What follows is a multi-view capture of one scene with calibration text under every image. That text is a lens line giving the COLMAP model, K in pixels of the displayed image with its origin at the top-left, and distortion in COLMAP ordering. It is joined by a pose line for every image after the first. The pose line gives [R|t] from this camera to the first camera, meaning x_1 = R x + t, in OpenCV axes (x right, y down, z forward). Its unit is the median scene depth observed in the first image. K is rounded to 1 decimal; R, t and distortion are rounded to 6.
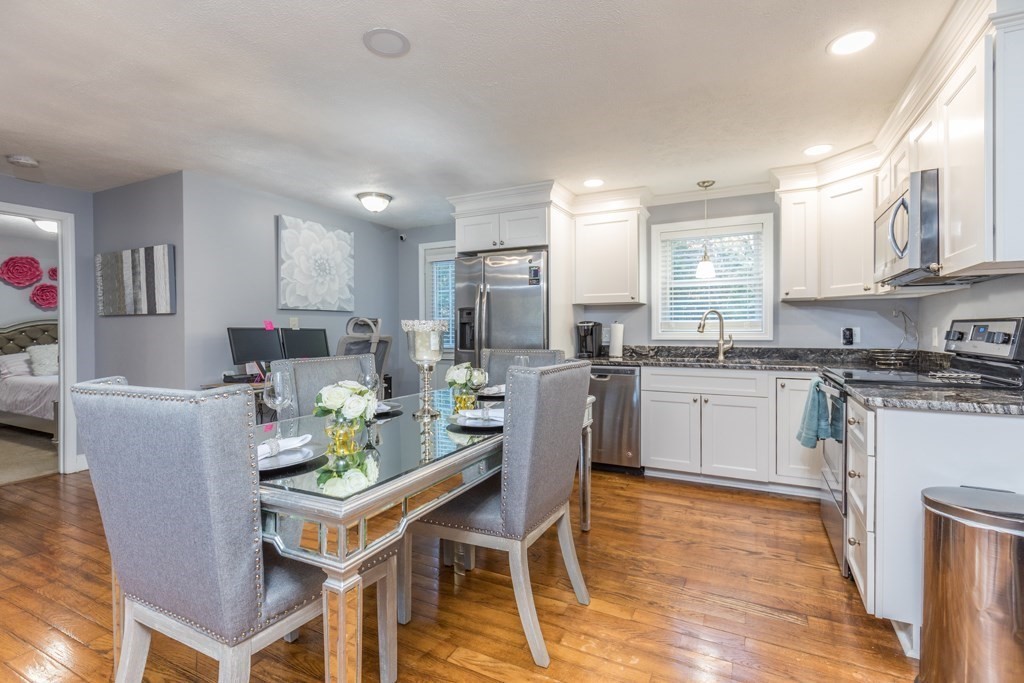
lens RADIAL K [[473.9, 0, 516.1], [0, 473.9, 337.2], [0, 0, 1]] dist [0.004536, 0.000560]
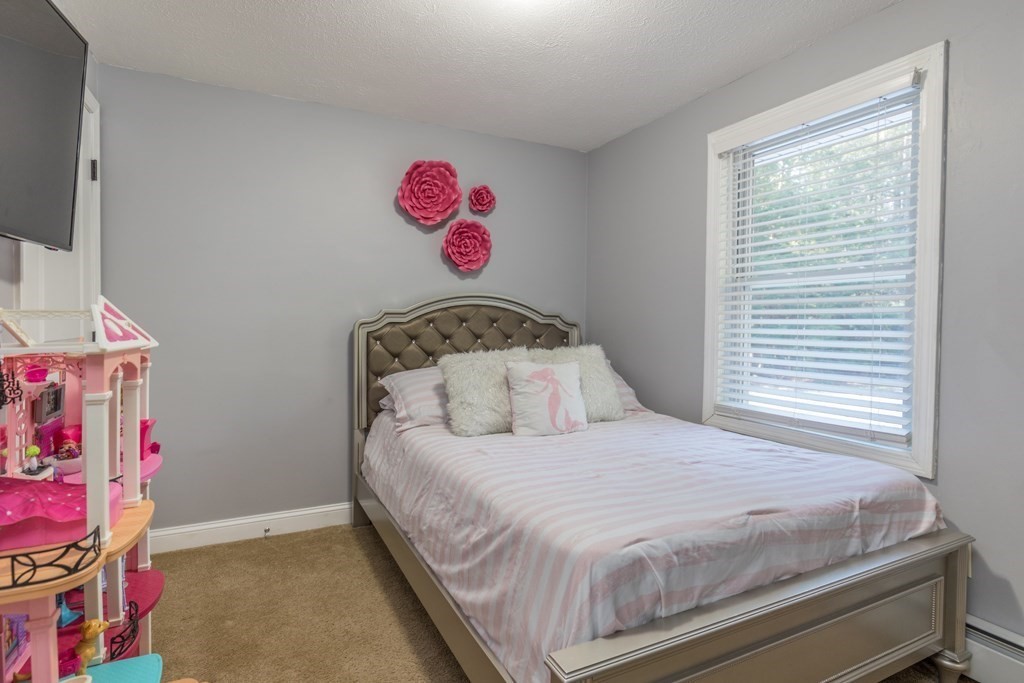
lens RADIAL K [[532.9, 0, 511.0], [0, 532.9, 336.4], [0, 0, 1]] dist [-0.000395, -0.000016]
pose [[0.804836, 0.021991, -0.593089, -1.280328], [-0.015707, 0.999753, 0.015755, -0.010402], [0.593289, -0.003364, 0.804983, 1.210774]]
